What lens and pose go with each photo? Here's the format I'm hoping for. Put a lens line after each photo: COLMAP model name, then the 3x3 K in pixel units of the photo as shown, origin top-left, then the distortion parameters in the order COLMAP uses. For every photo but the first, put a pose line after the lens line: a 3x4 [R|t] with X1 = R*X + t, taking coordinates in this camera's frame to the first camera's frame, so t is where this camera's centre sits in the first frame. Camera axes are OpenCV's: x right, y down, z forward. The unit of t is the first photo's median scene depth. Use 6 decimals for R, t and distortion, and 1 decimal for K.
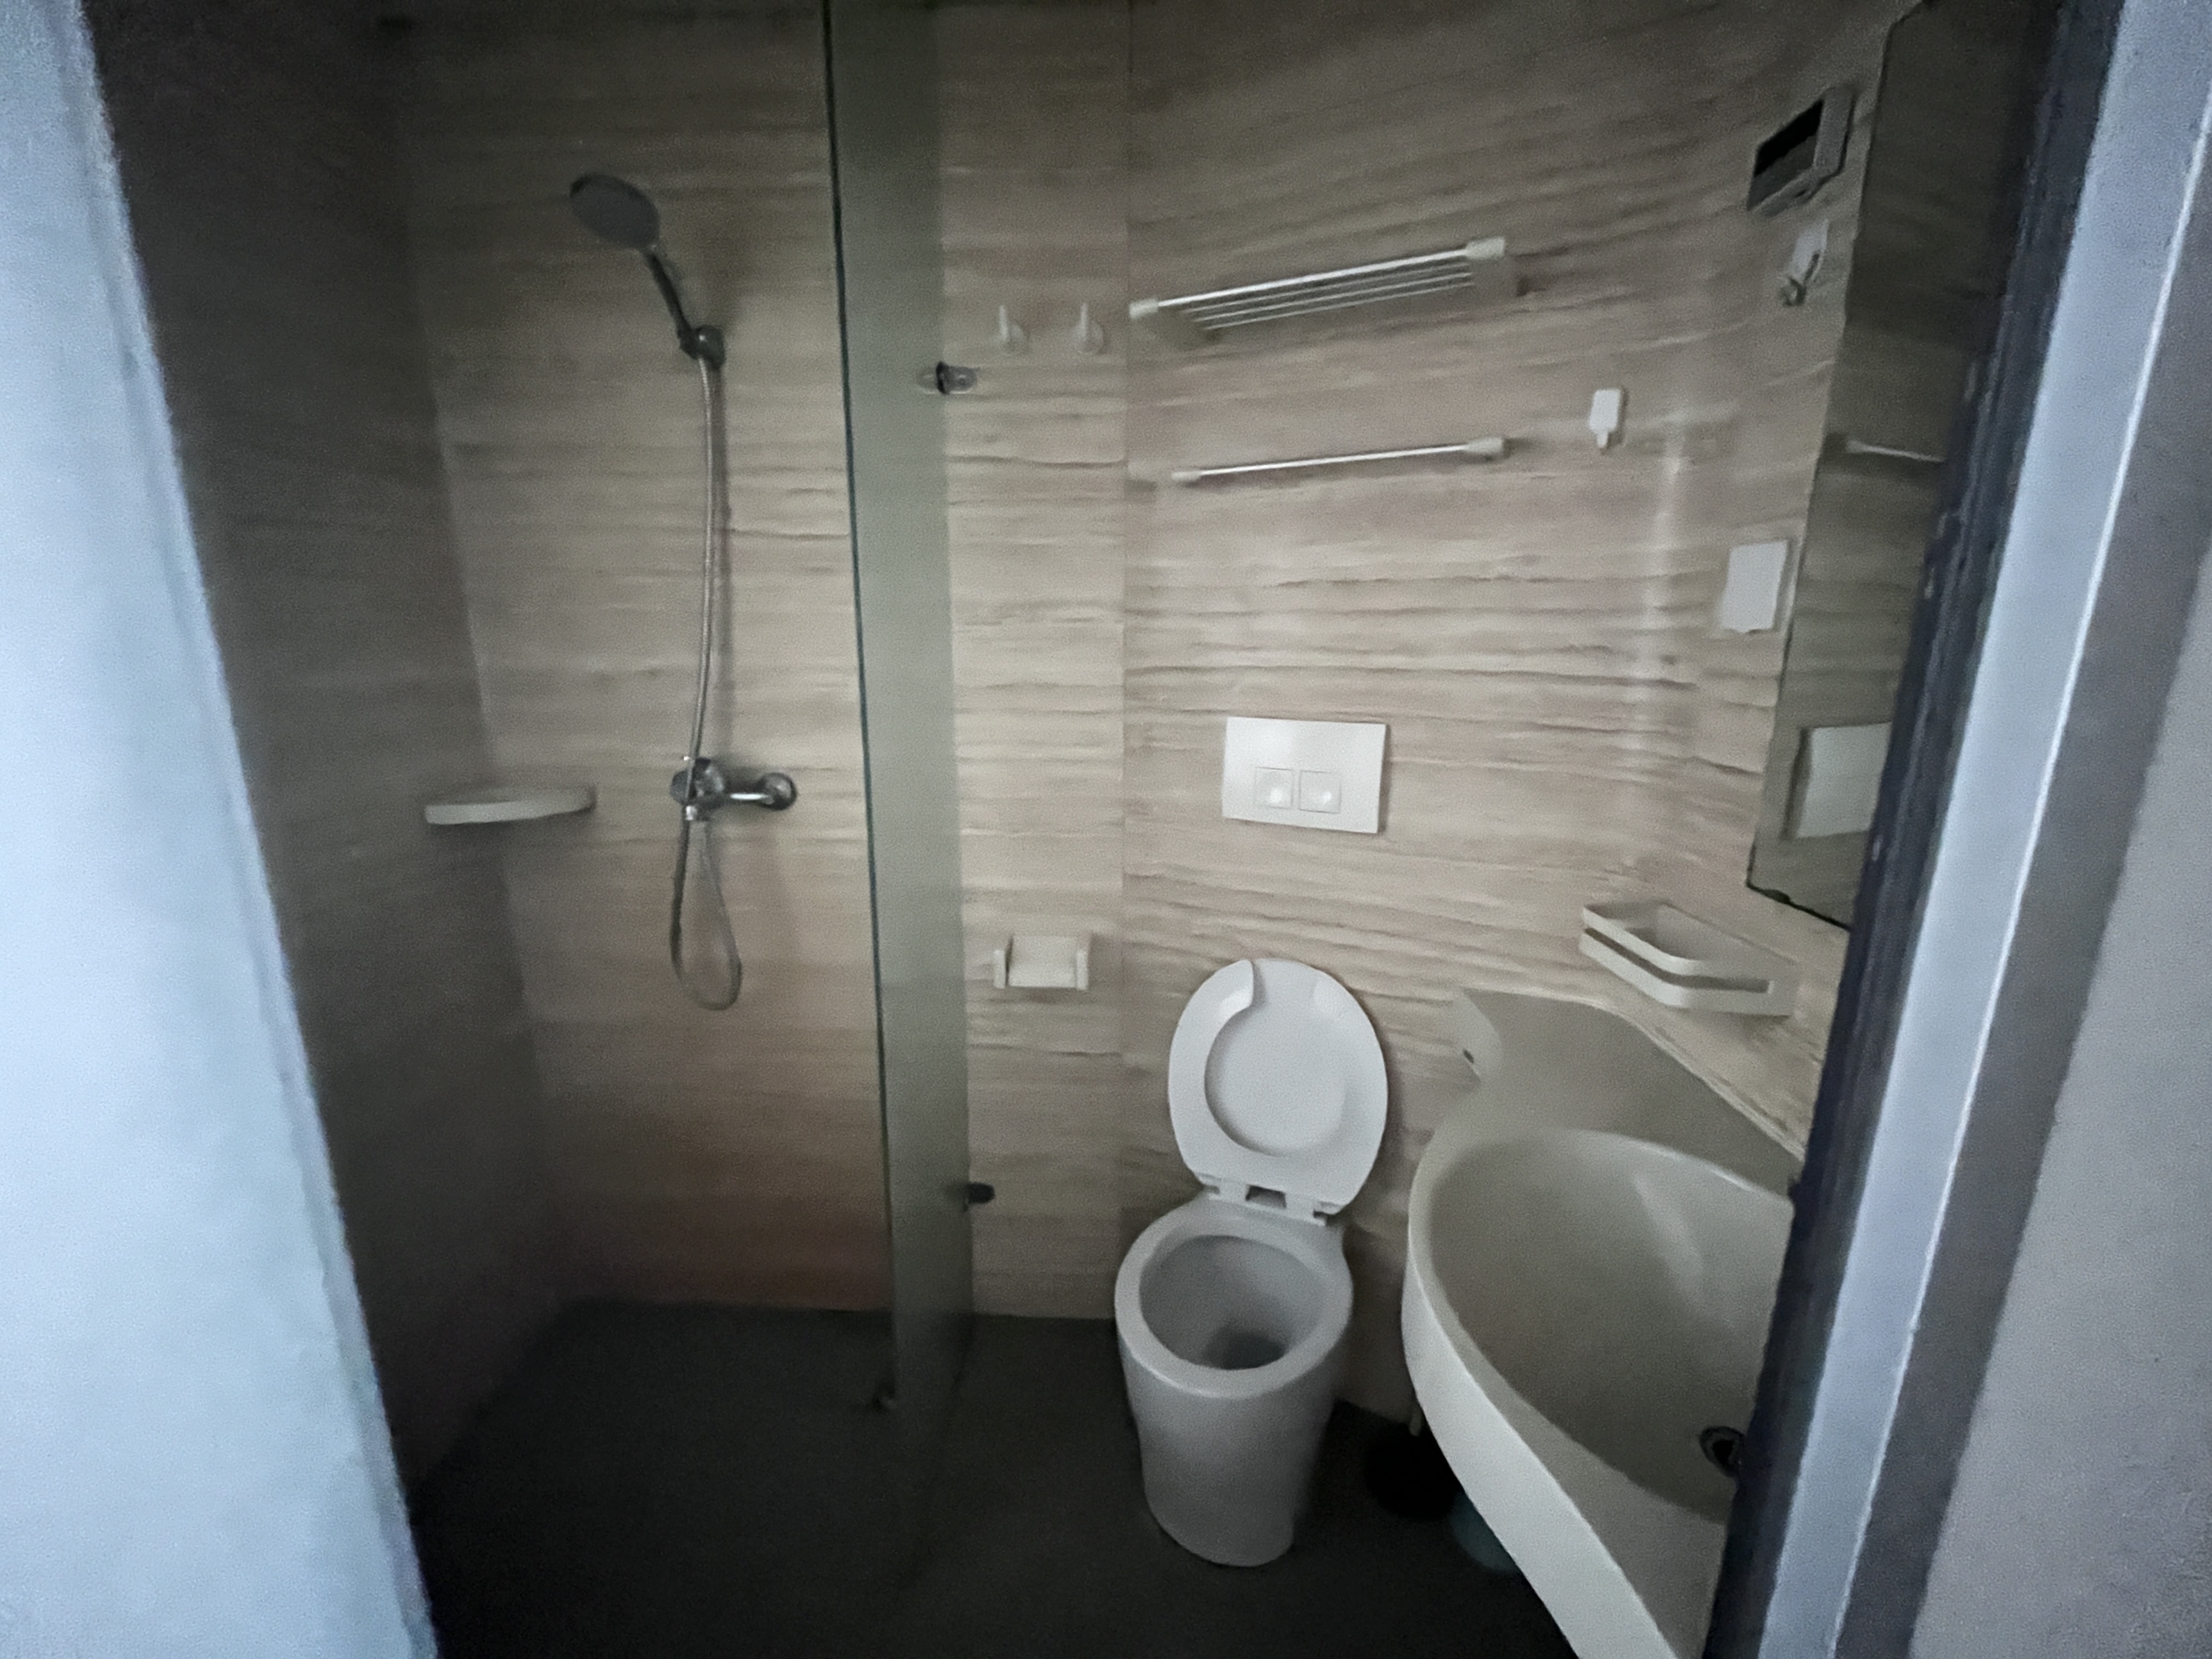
lens RADIAL K [[899.1, 0, 1103.1], [0, 899.1, 833.9], [0, 0, 1]] dist [-0.001924, -0.001434]
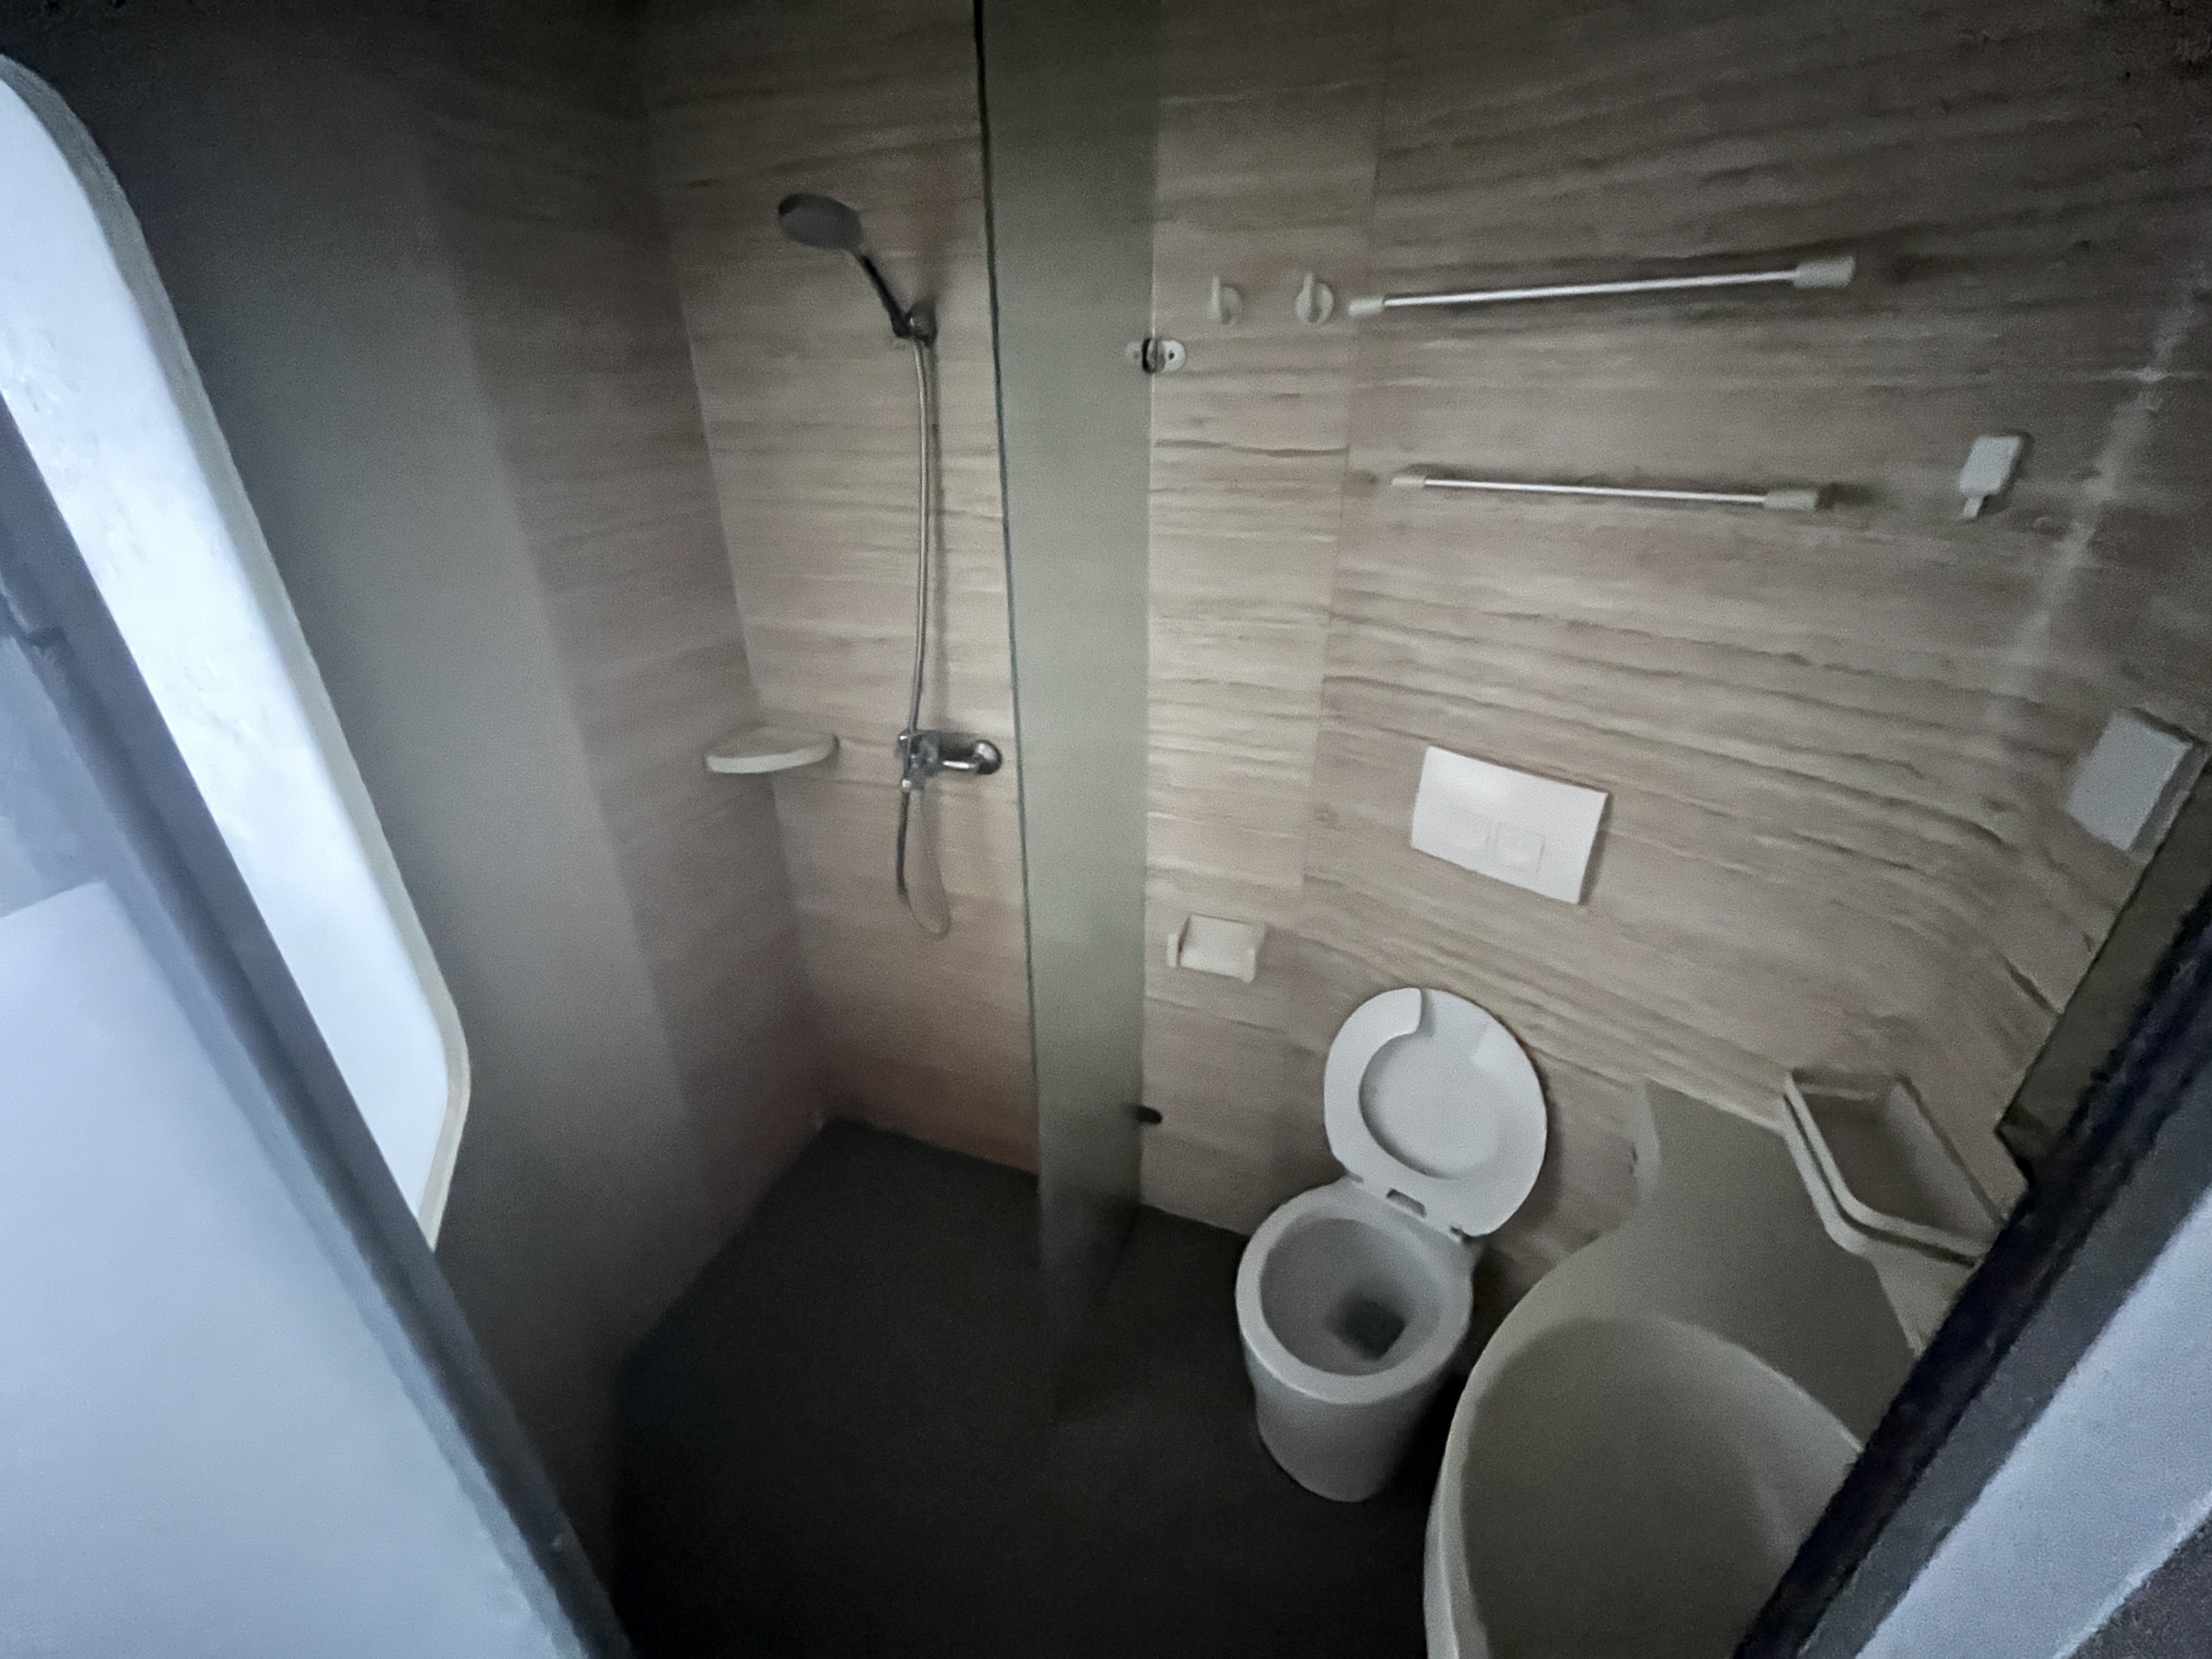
lens RADIAL K [[899.1, 0, 1099.0], [0, 899.1, 834.1], [0, 0, 1]] dist [-0.001924, -0.001434]
pose [[0.951054, 0.123615, -0.283224, 0.088909], [-0.051551, 0.967129, 0.249005, -0.253622], [0.304695, -0.222217, 0.926164, 0.028830]]
